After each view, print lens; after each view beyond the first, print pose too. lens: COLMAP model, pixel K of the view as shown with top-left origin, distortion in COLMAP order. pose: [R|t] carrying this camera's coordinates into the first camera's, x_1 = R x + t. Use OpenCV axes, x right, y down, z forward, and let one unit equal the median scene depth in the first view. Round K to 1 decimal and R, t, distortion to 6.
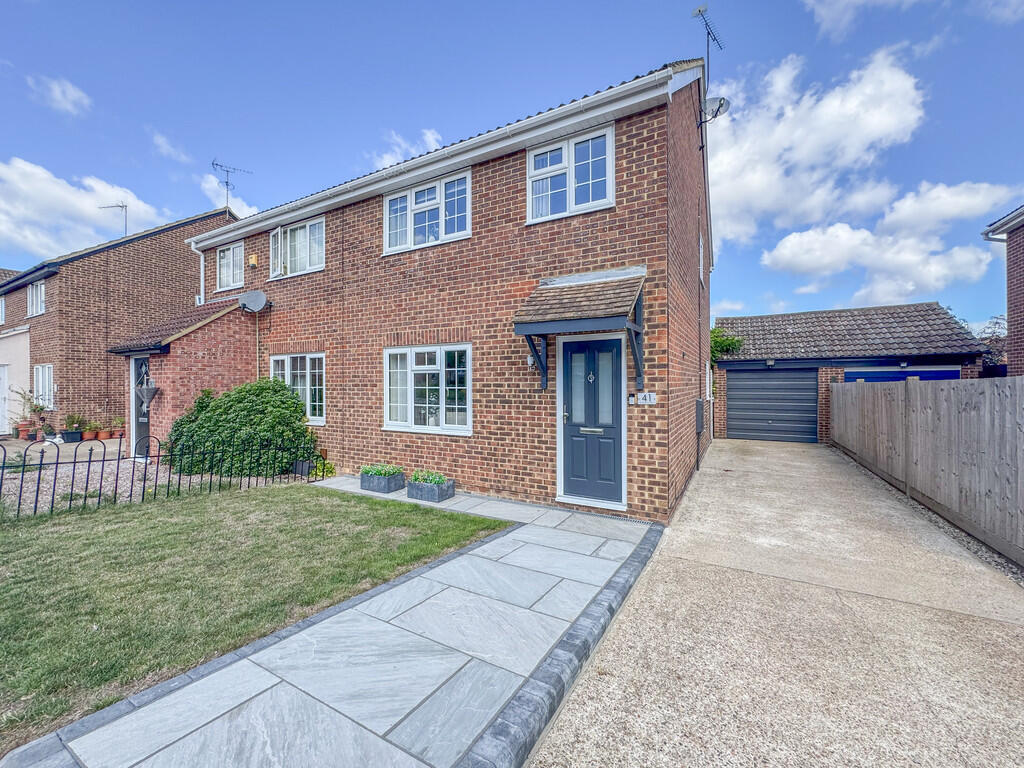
lens RADIAL K [[420.7, 0, 511.7], [0, 420.7, 384.9], [0, 0, 1]] dist [-0.002819, 0.000236]
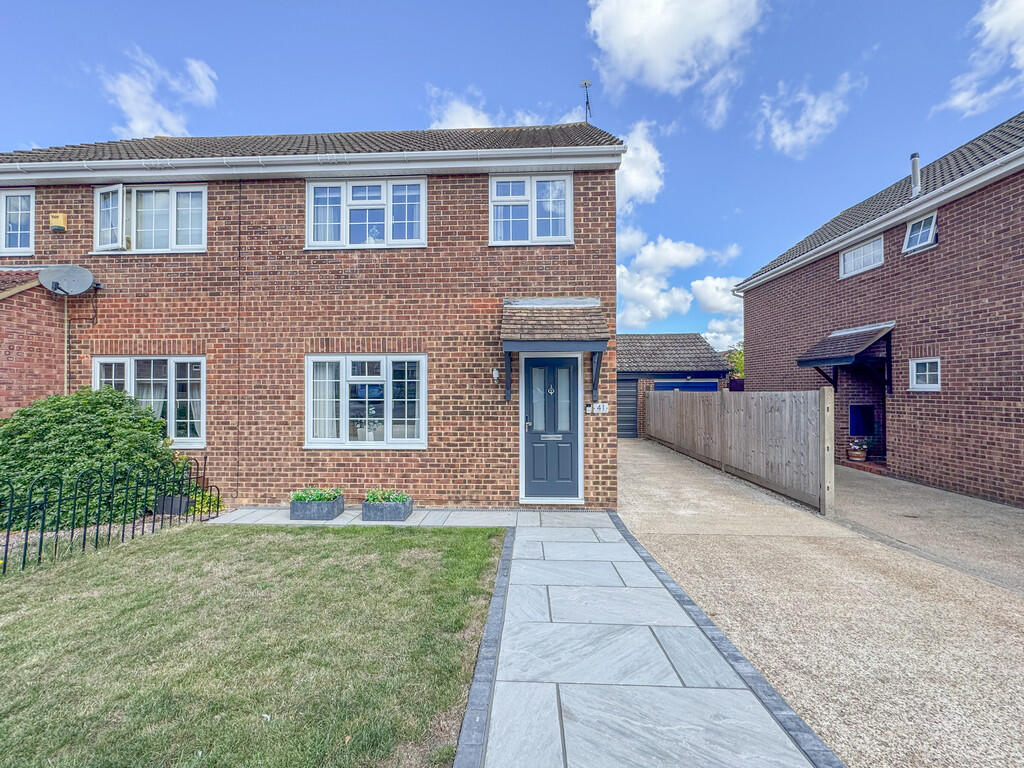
lens RADIAL K [[420.7, 0, 527.7], [0, 420.7, 385.3], [0, 0, 1]] dist [-0.002819, 0.000236]
pose [[0.888785, 0.003797, 0.458309, -0.358745], [0.000765, 0.999952, -0.009768, -0.018440], [-0.458325, 0.009032, 0.888739, 0.019710]]
